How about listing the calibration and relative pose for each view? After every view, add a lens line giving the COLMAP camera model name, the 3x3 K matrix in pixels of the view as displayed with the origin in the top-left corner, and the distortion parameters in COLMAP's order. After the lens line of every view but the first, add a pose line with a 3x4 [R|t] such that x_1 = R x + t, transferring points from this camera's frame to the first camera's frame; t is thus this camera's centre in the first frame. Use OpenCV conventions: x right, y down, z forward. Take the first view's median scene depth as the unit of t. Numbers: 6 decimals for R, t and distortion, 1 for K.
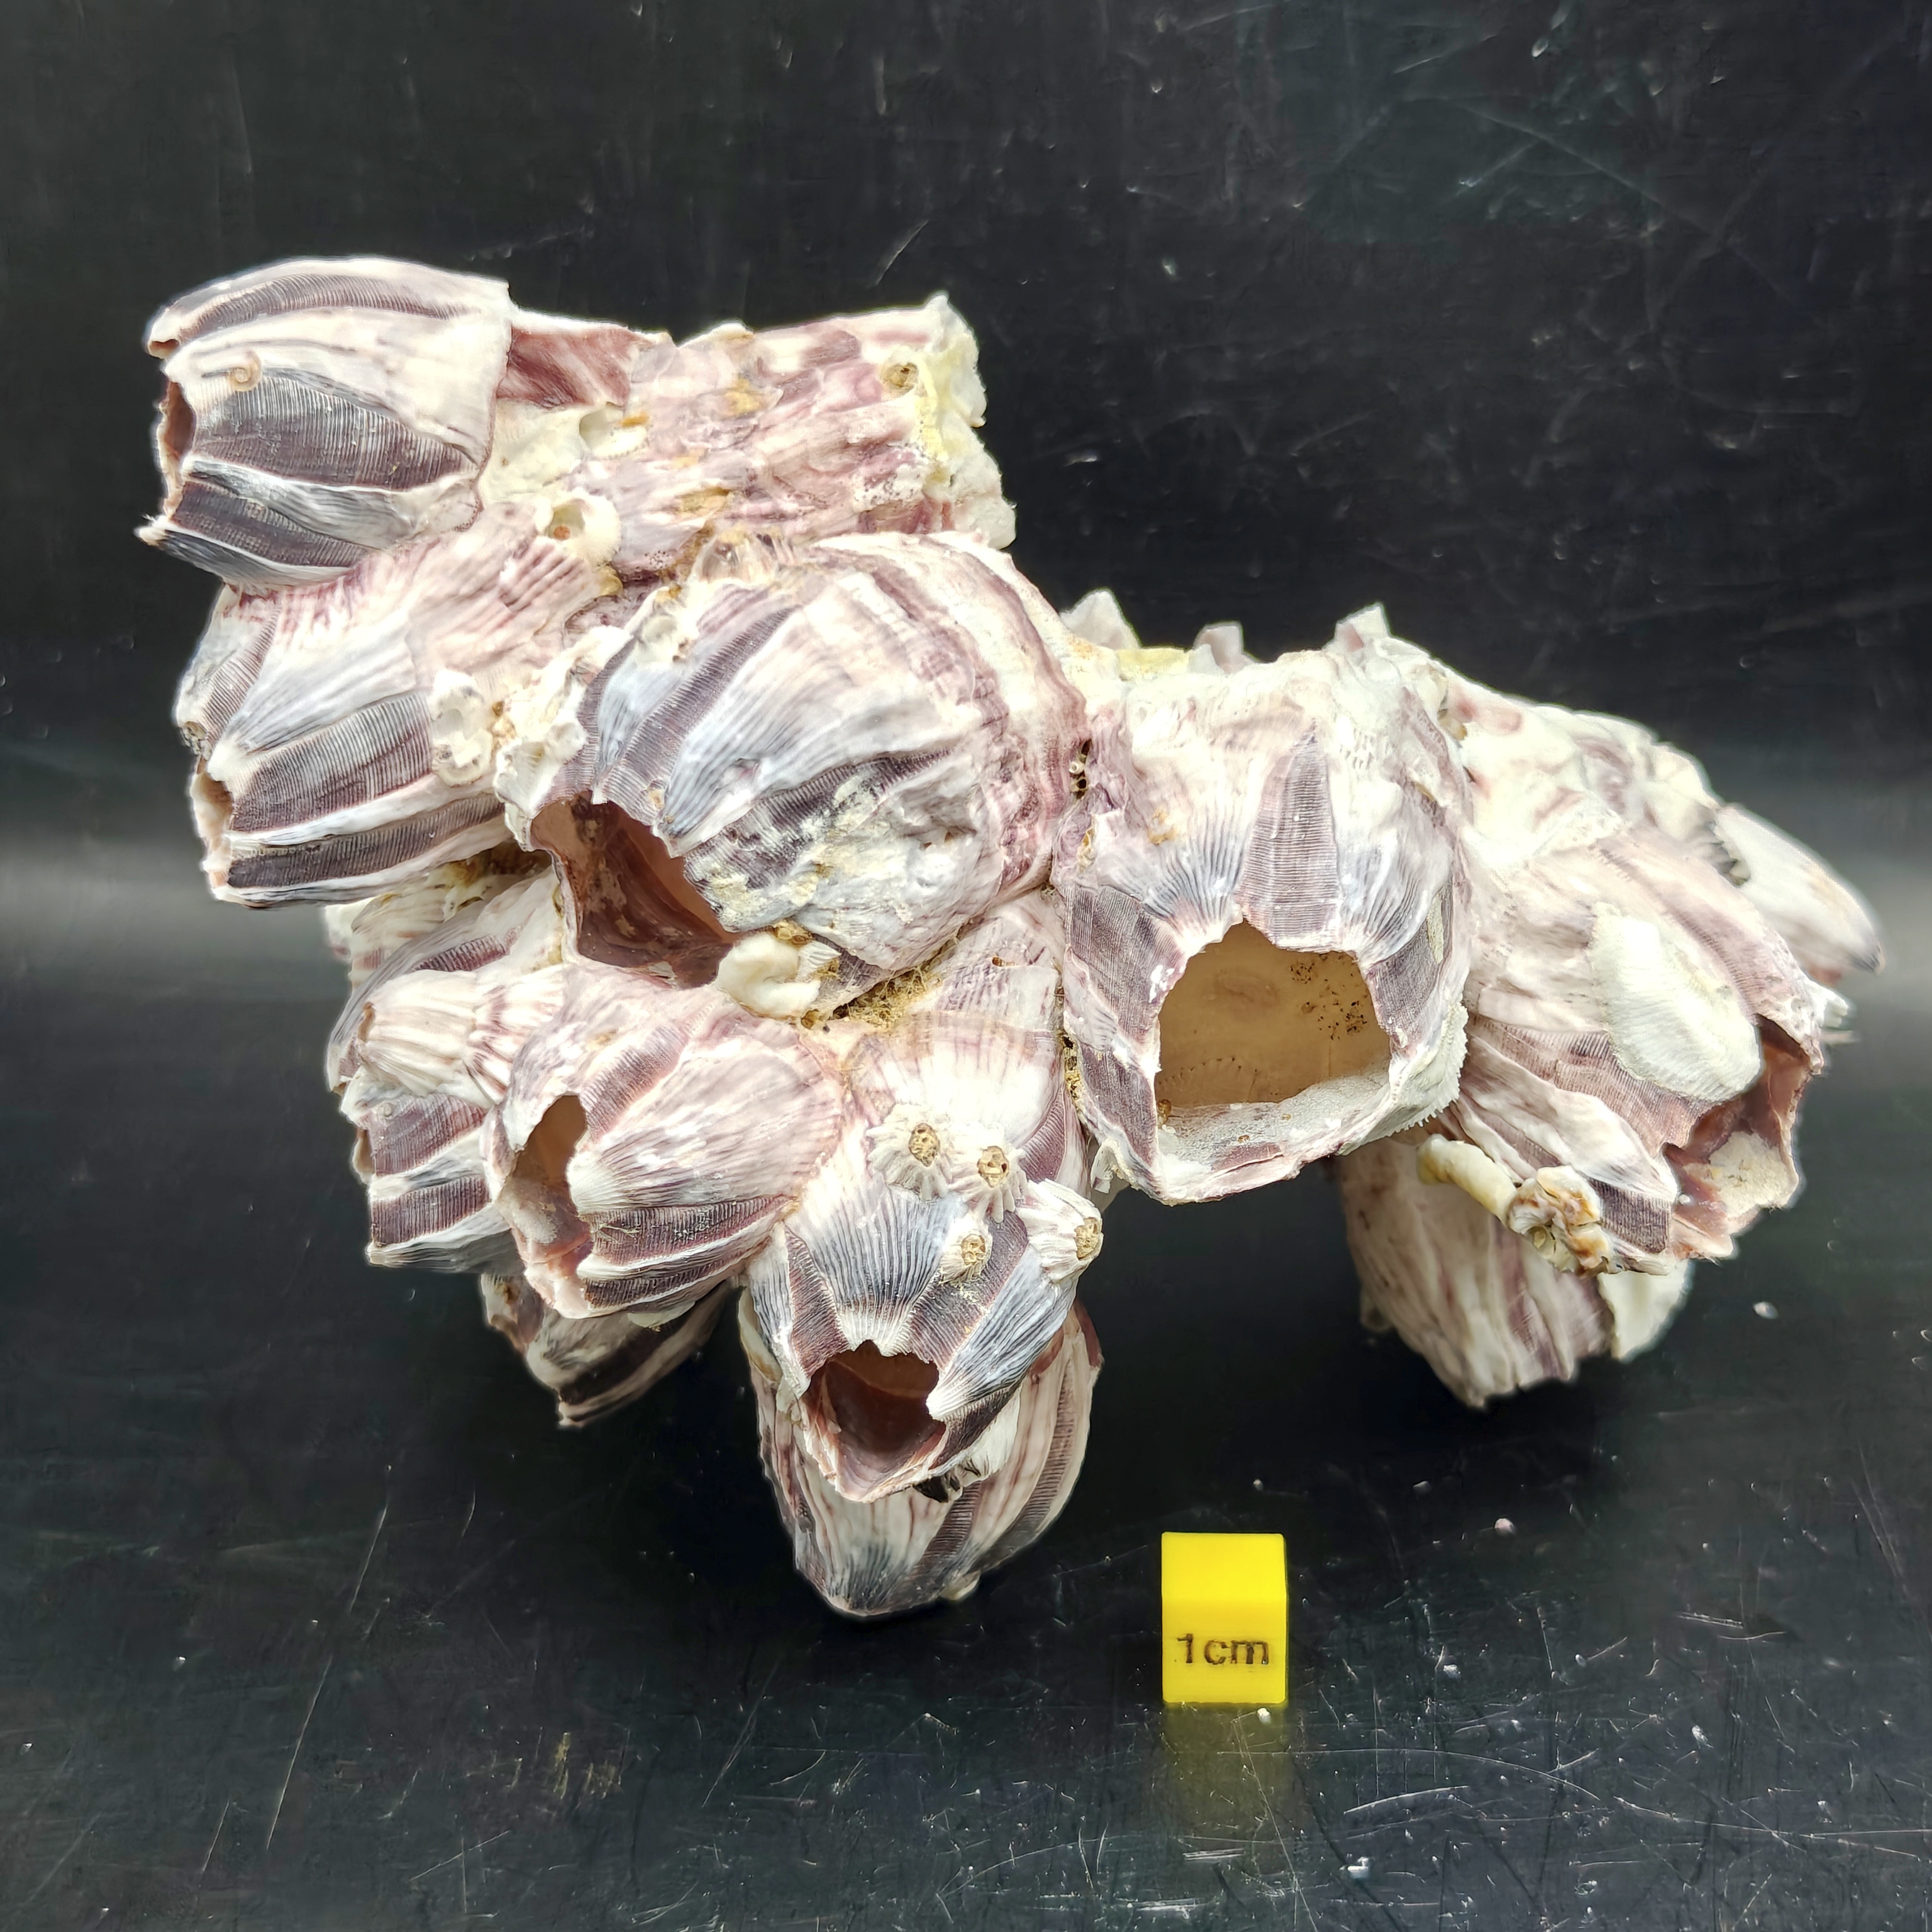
lens RADIAL K [[4030.9, 0, 966.0], [0, 4030.9, 966.0], [0, 0, 1]] dist [0.046320, -0.328944]
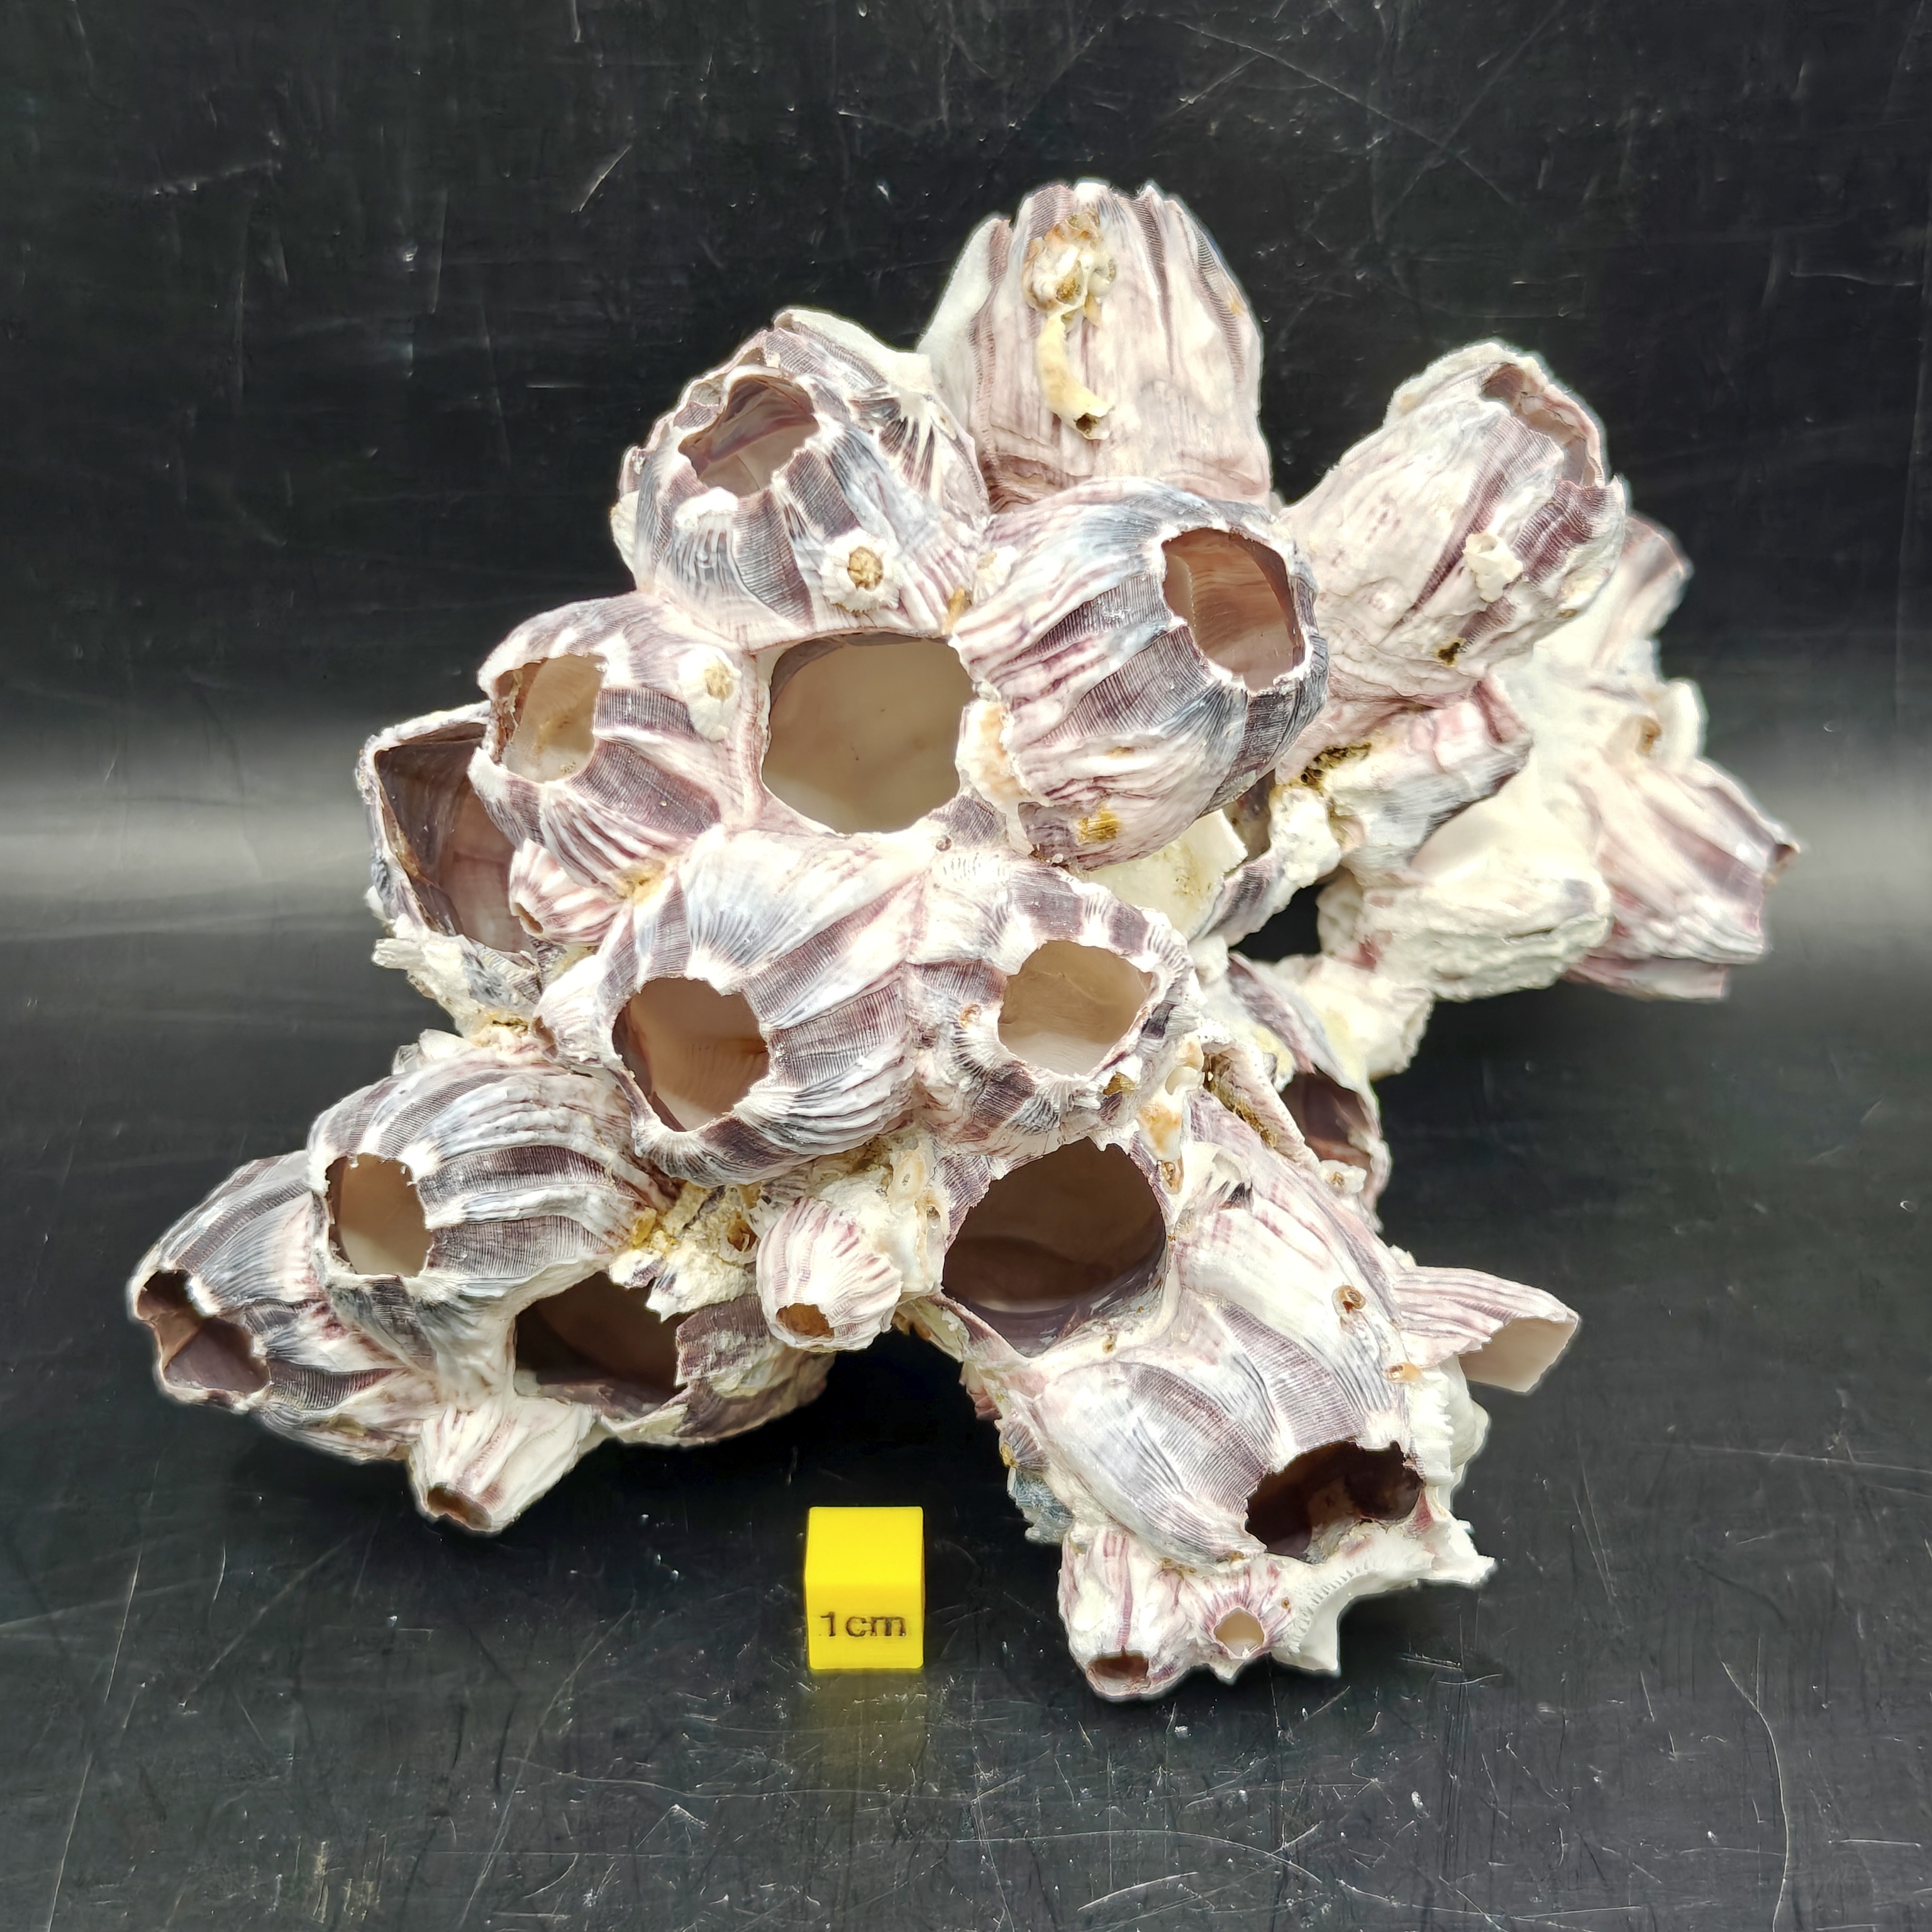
lens RADIAL K [[4030.9, 0, 966.0], [0, 4030.9, 966.0], [0, 0, 1]] dist [0.046320, -0.328944]
pose [[0.998219, -0.034456, 0.048703, 0.021274], [0.025539, 0.984570, 0.173116, -0.199563], [-0.053917, -0.171563, 0.983697, 0.017988]]
